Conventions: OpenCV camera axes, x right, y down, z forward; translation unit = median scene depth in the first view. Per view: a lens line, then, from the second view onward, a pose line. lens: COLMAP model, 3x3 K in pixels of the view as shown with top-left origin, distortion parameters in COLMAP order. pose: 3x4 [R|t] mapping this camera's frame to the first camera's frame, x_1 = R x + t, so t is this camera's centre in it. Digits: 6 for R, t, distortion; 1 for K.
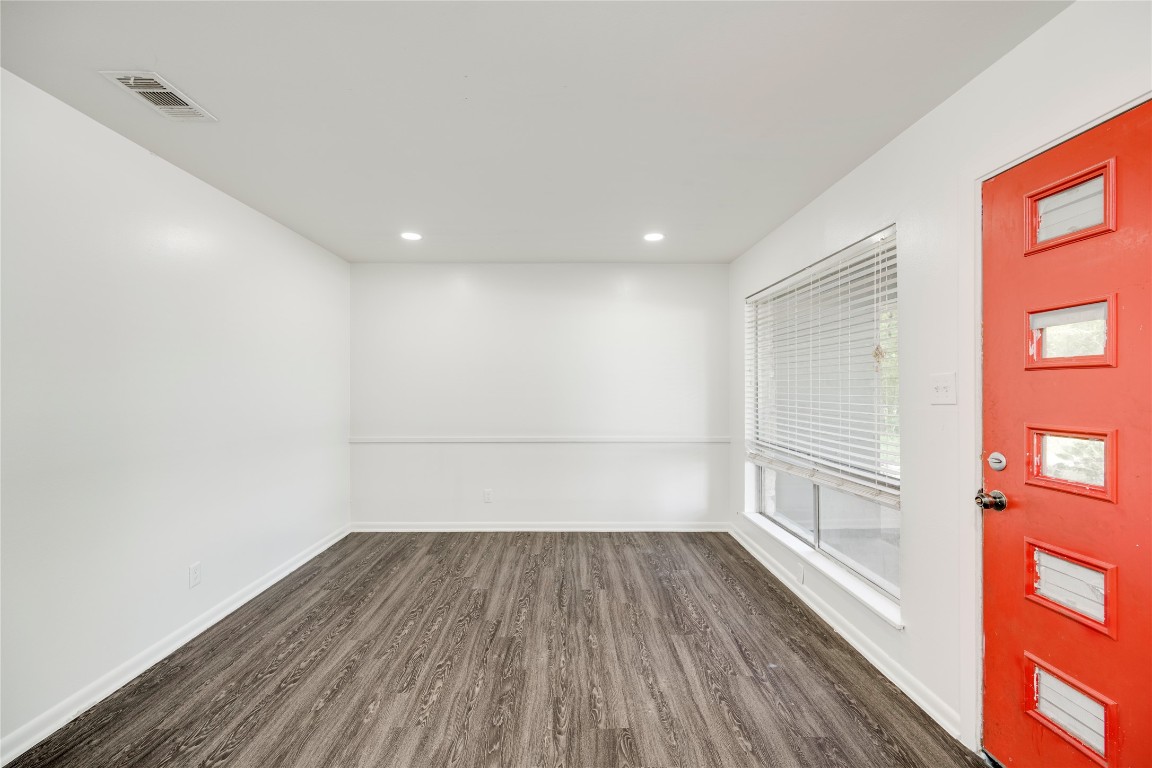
lens RADIAL K [[472.5, 0, 576.0], [0, 472.5, 384.0], [0, 0, 1]] dist [-0.000413, 0.000041]
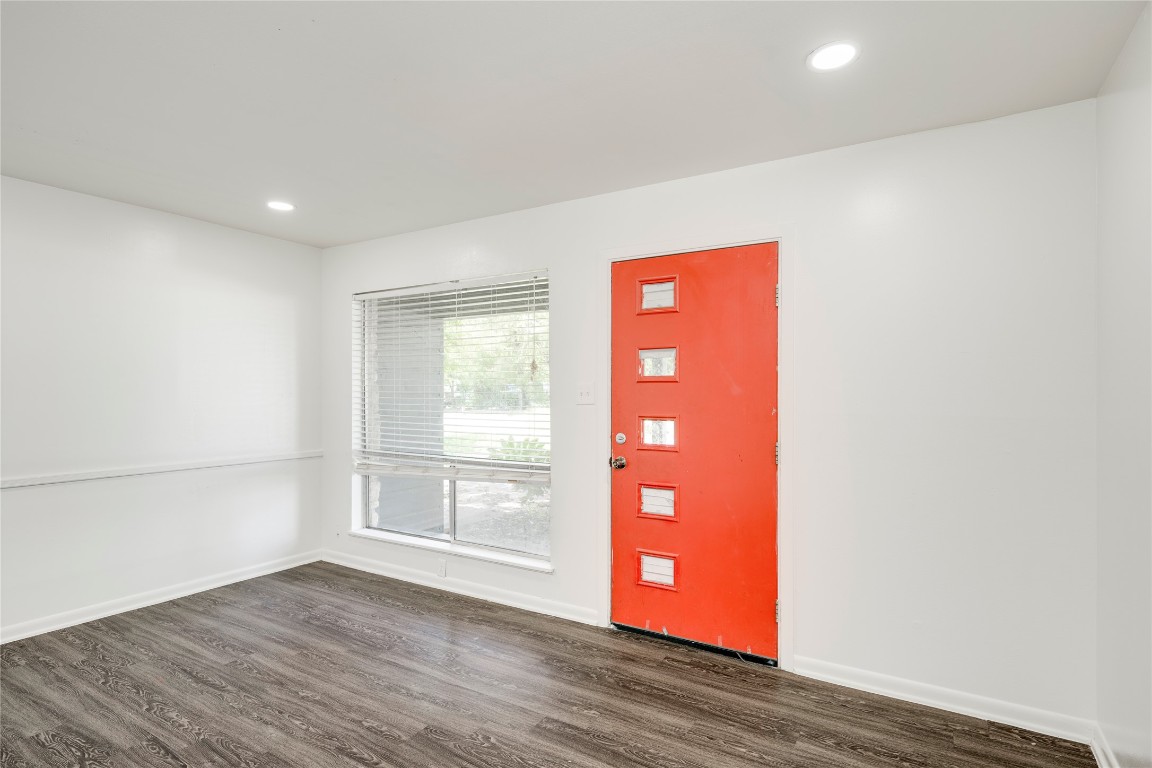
lens RADIAL K [[585.7, 0, 606.1], [0, 585.7, 387.7], [0, 0, 1]] dist [-0.000079, -0.000802]
pose [[0.507632, 0.006271, 0.861551, -0.594727], [-0.006032, 0.999975, -0.003724, -0.001319], [-0.861553, -0.003306, 0.507657, 0.019002]]
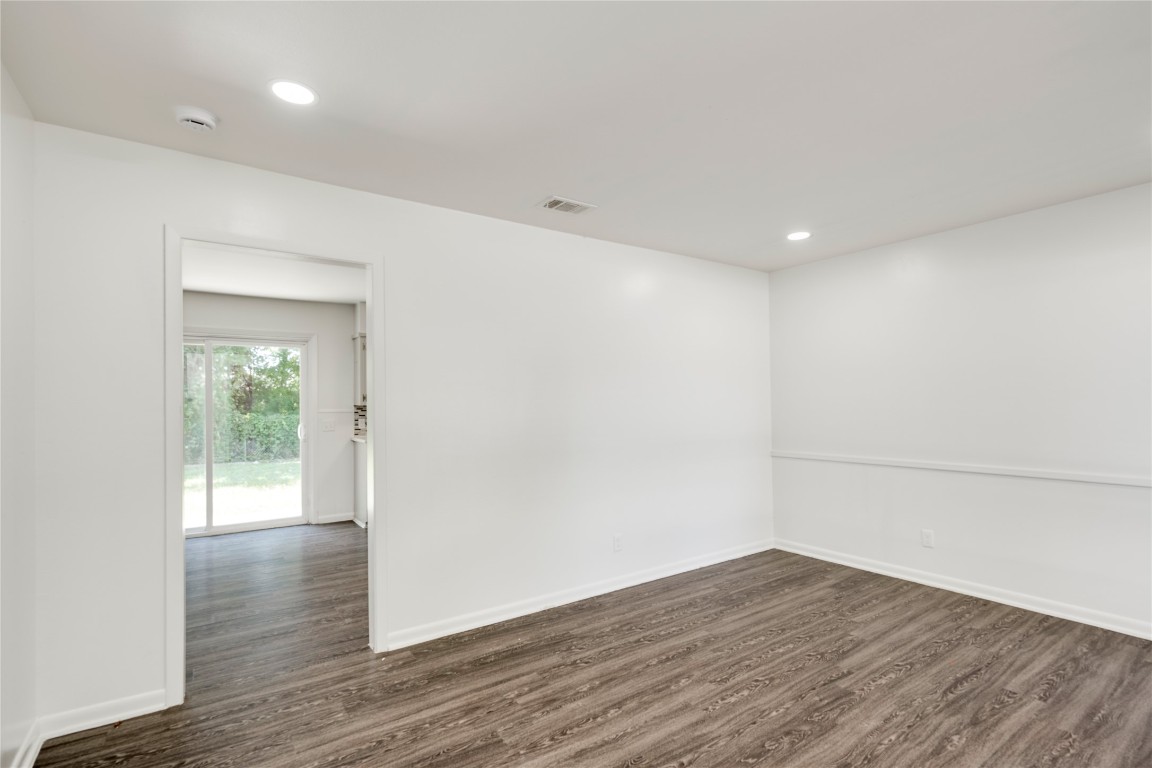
lens RADIAL K [[566.5, 0, 576.0], [0, 566.5, 384.0], [0, 0, 1]] dist [-0.000647, -0.000384]
pose [[0.559018, -0.030325, -0.828601, 0.451799], [0.016058, 0.999540, -0.025747, 0.000468], [0.829000, 0.001087, 0.559248, 0.018741]]
